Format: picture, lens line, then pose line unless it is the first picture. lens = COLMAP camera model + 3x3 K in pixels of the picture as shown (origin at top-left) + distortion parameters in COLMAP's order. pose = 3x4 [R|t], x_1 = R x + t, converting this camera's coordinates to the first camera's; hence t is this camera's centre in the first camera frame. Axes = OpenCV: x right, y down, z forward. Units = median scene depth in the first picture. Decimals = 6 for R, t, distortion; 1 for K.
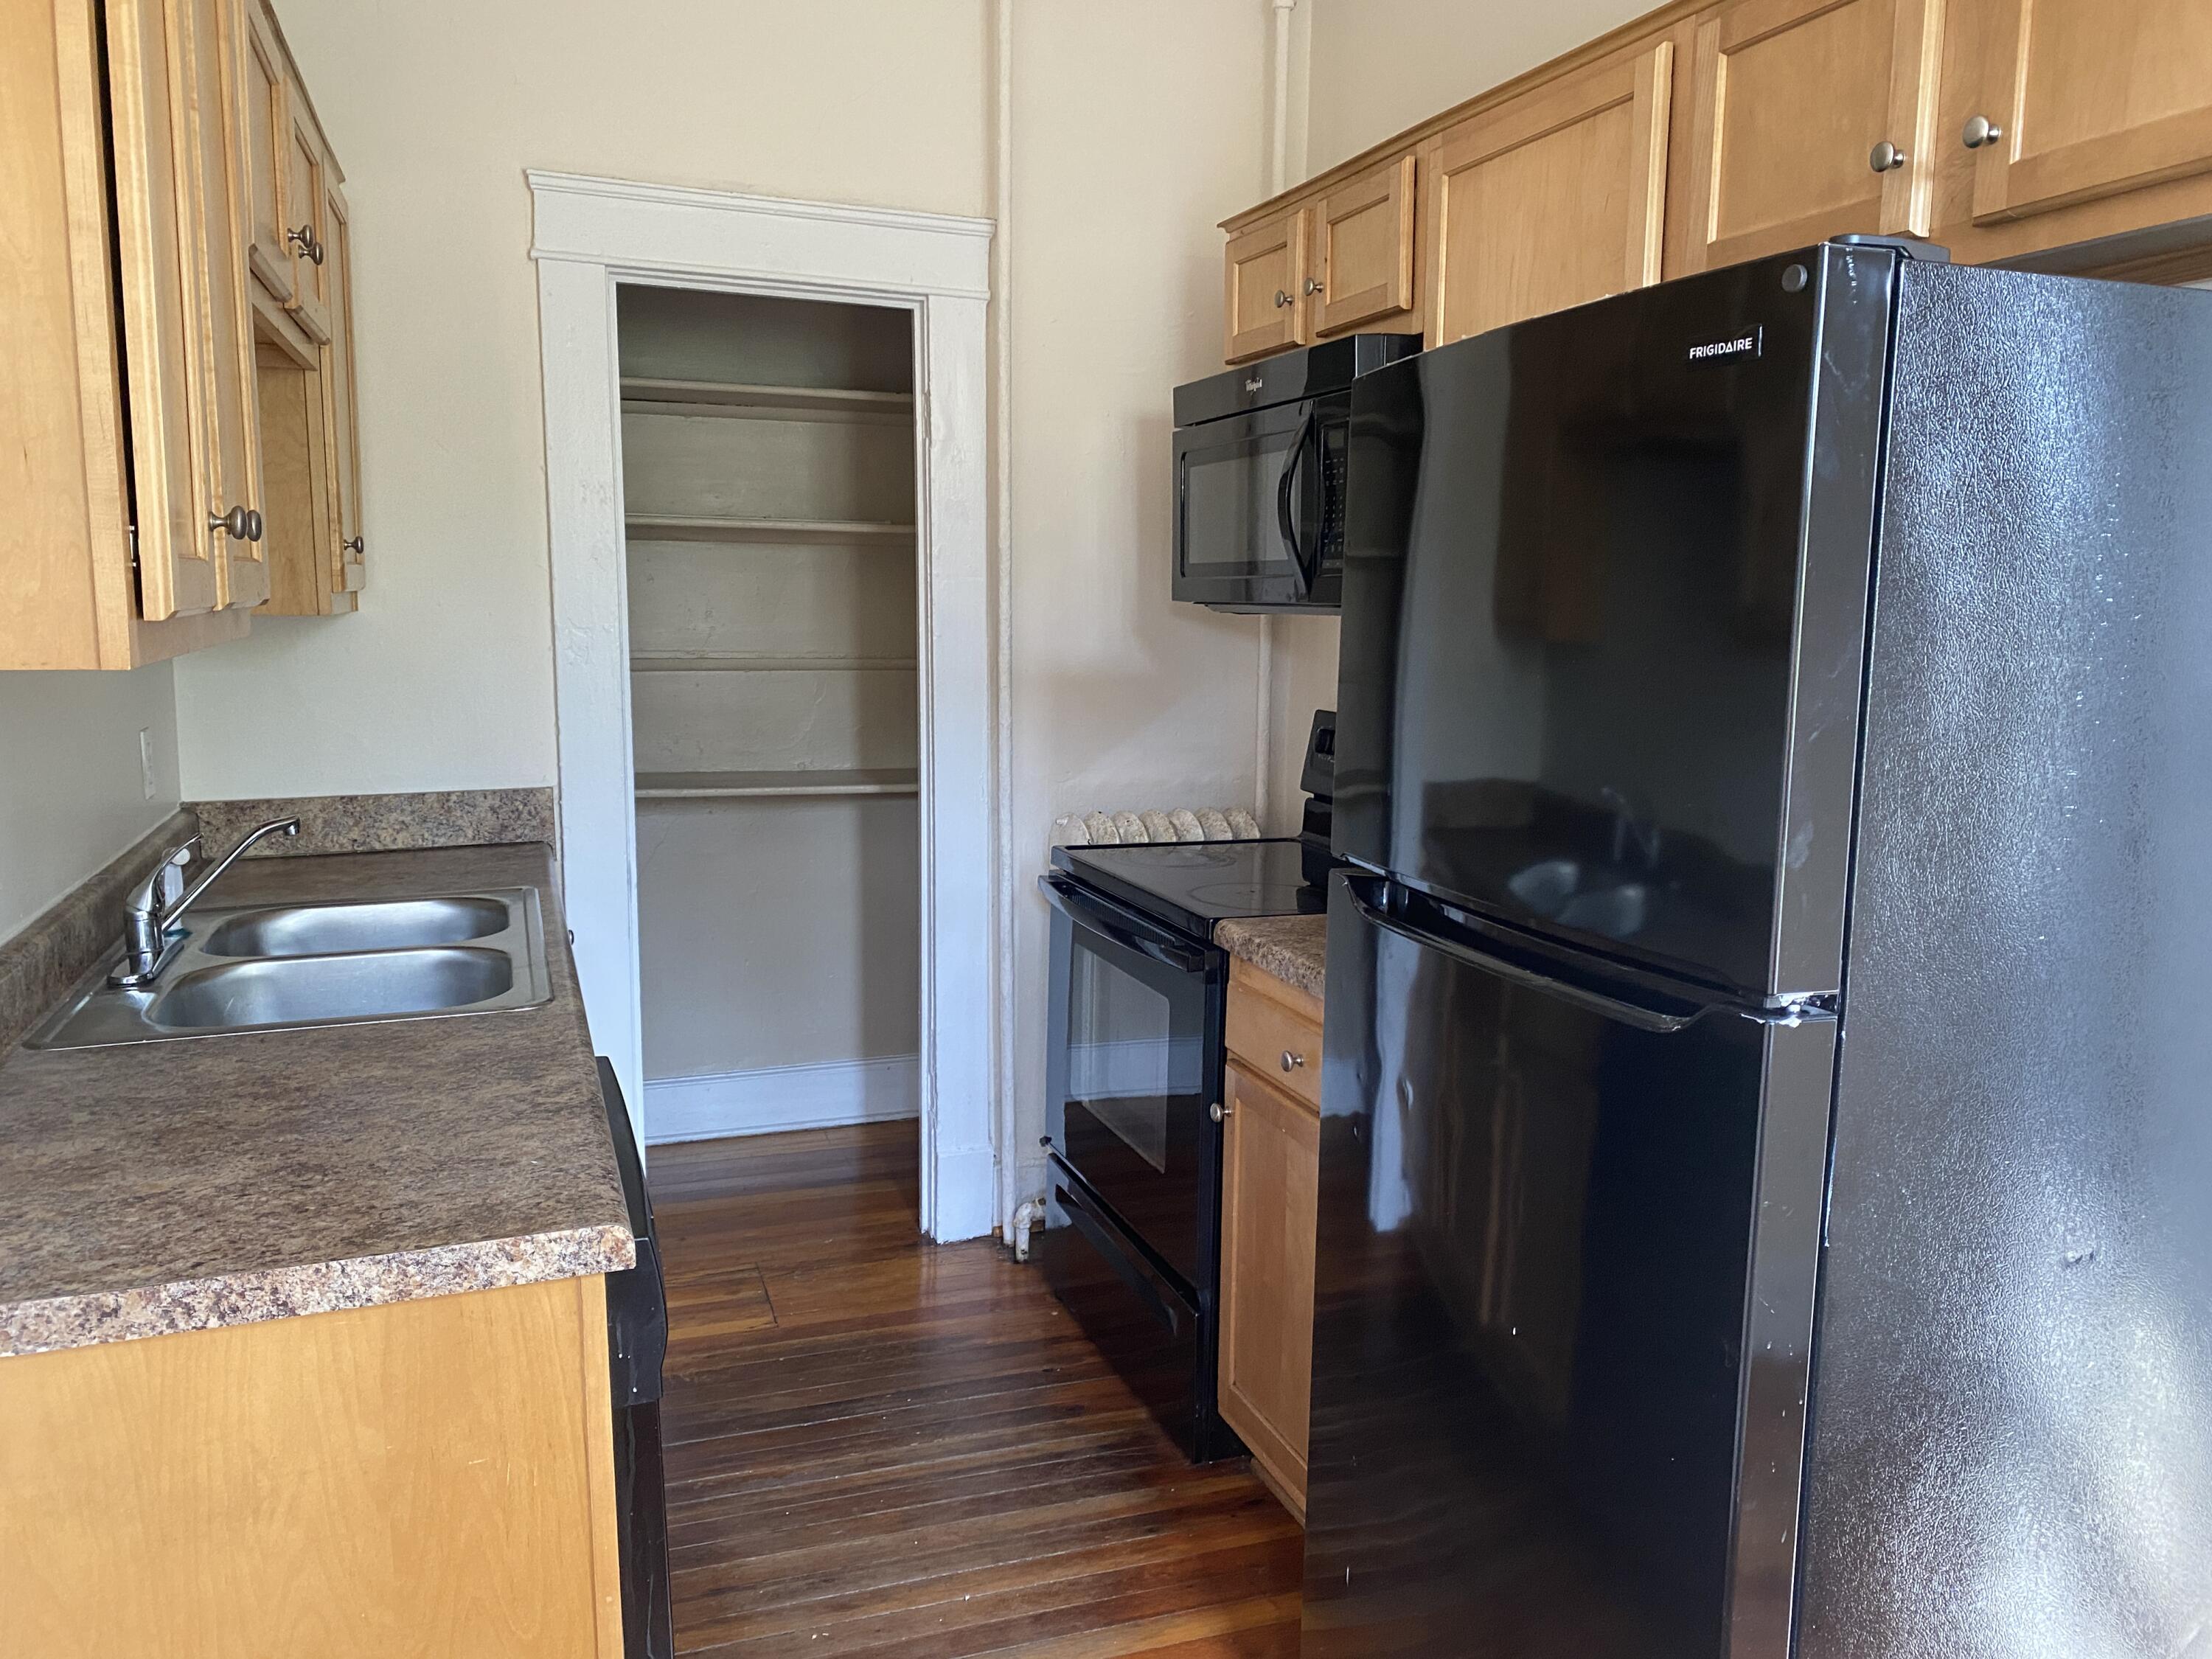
lens RADIAL K [[1633.0, 0, 1106.0], [0, 1633.0, 829.5], [0, 0, 1]] dist [0.003187, -0.010808]
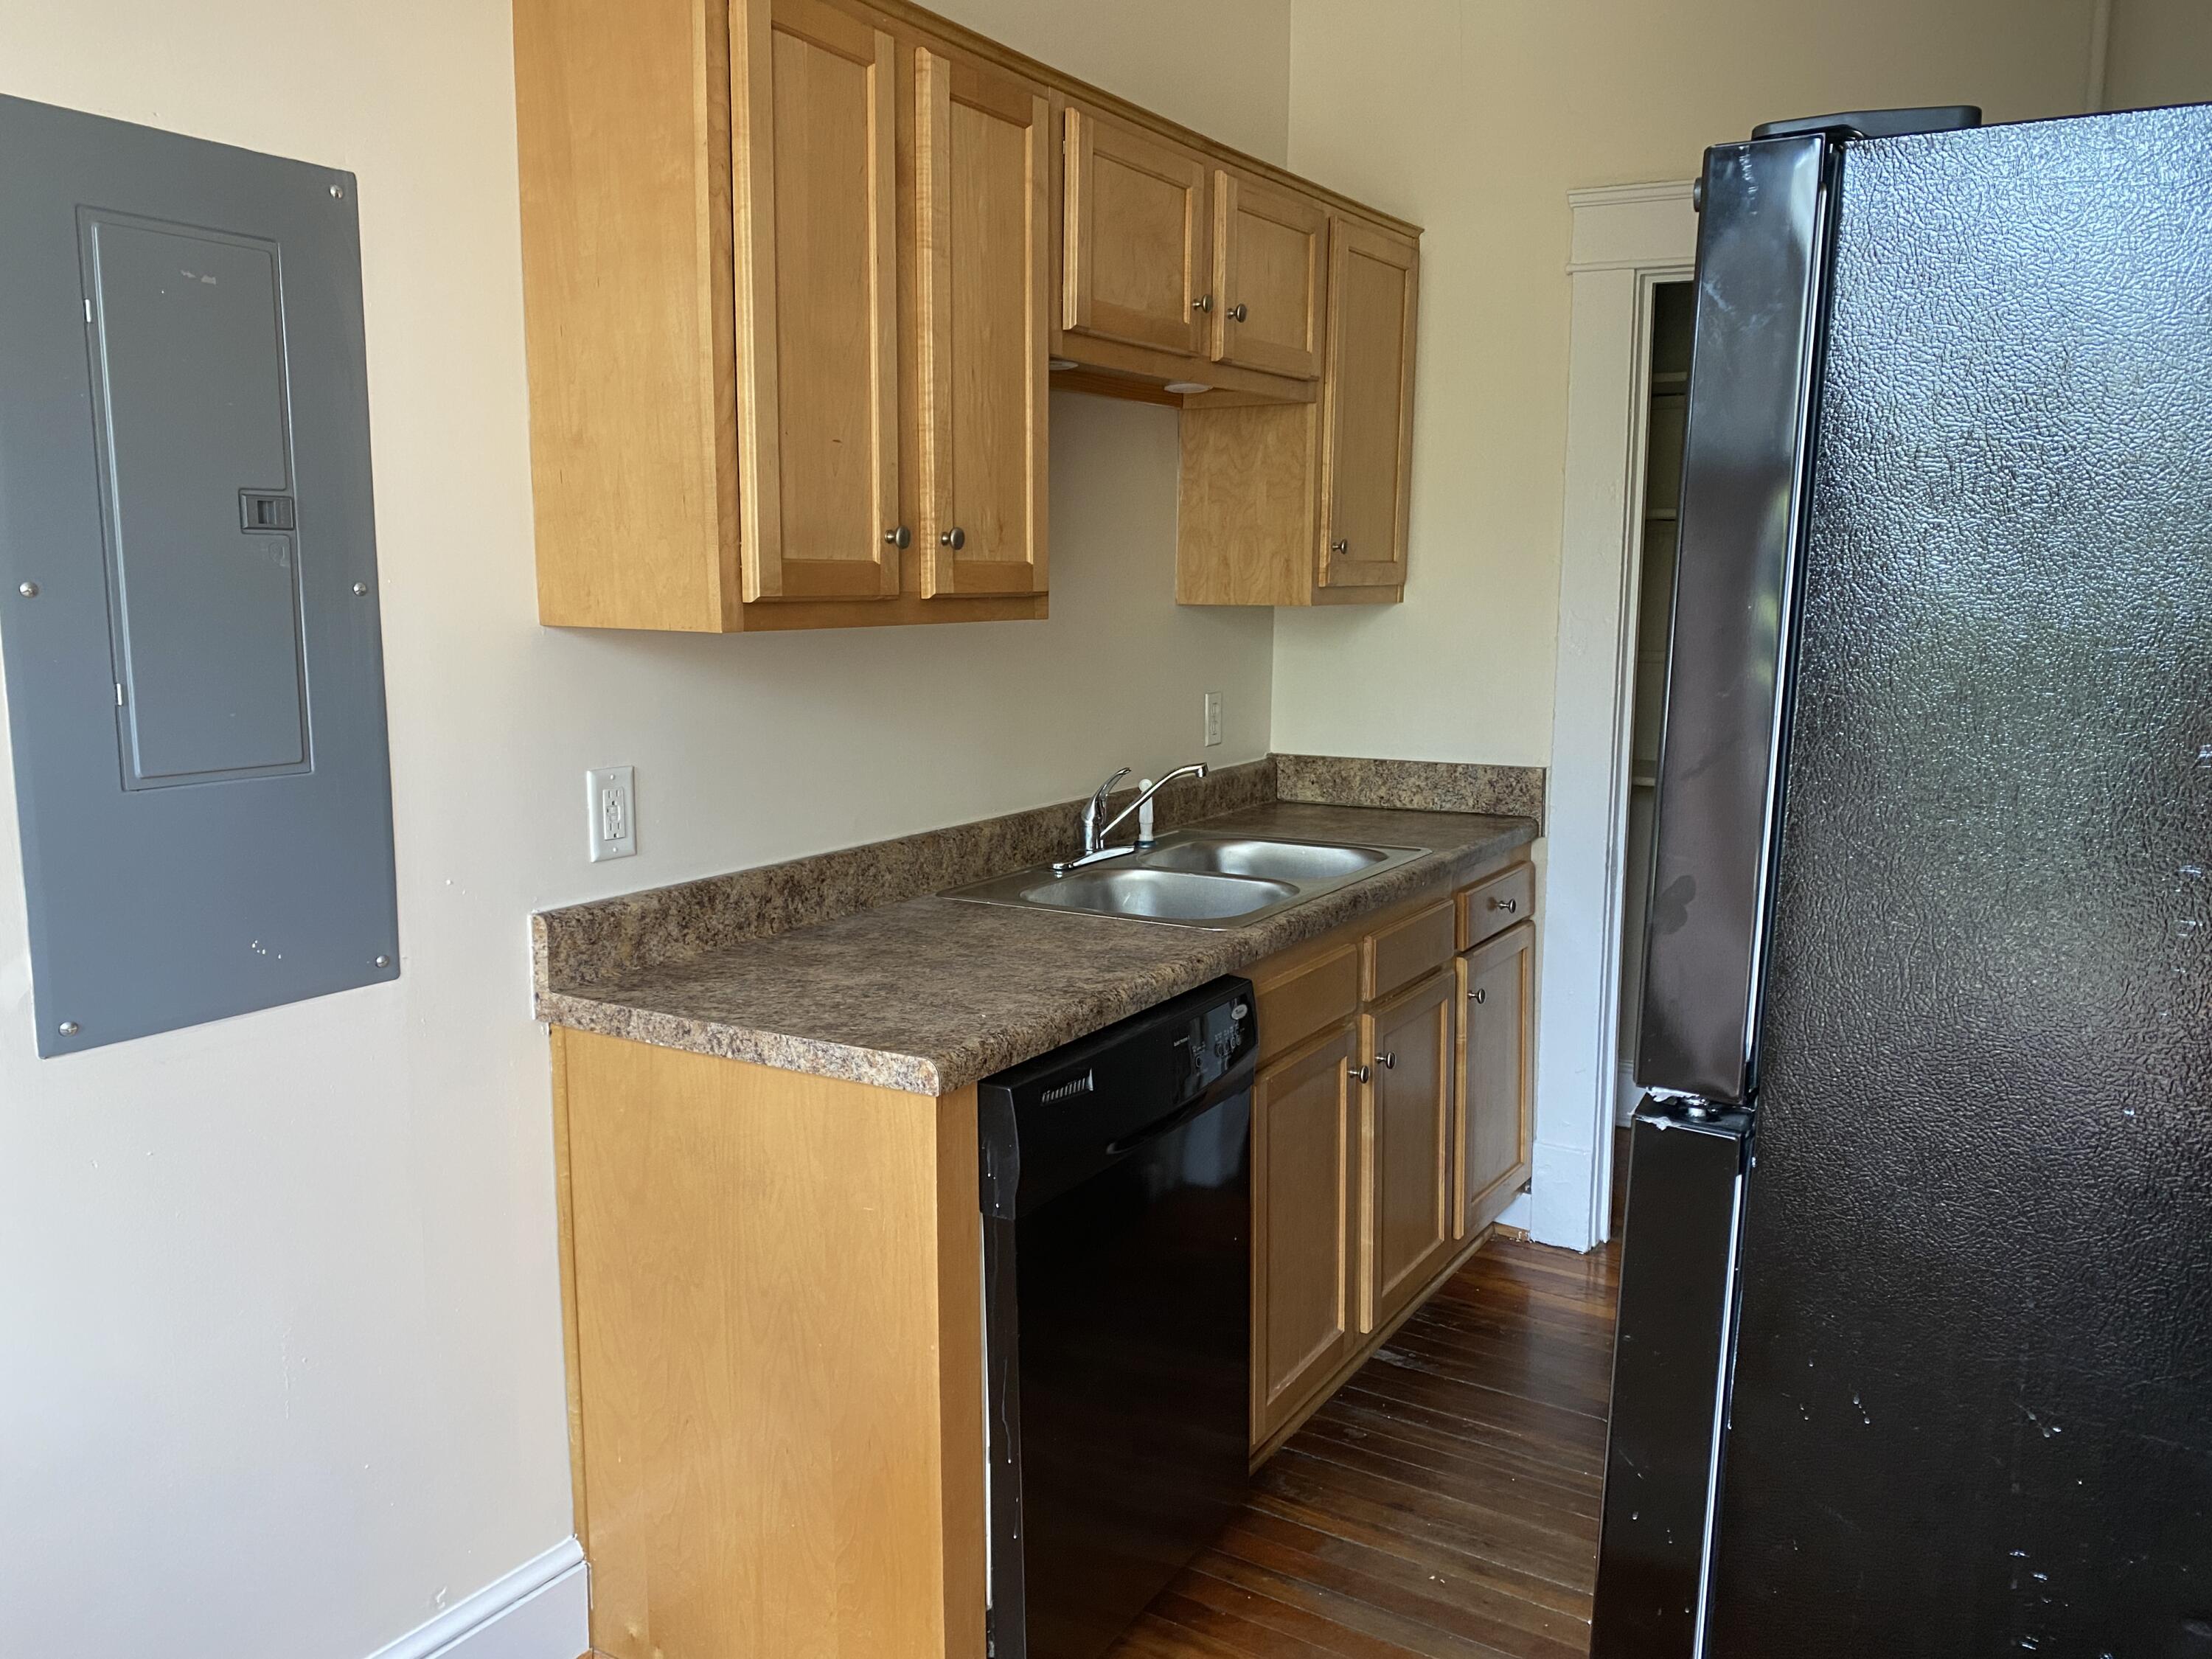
lens RADIAL K [[1633.0, 0, 1106.0], [0, 1633.0, 829.5], [0, 0, 1]] dist [0.003187, -0.010808]
pose [[0.638410, 0.116088, -0.760891, 0.422607], [-0.113729, 0.991937, 0.055916, -0.018781], [0.761248, 0.050838, 0.646465, 0.131084]]
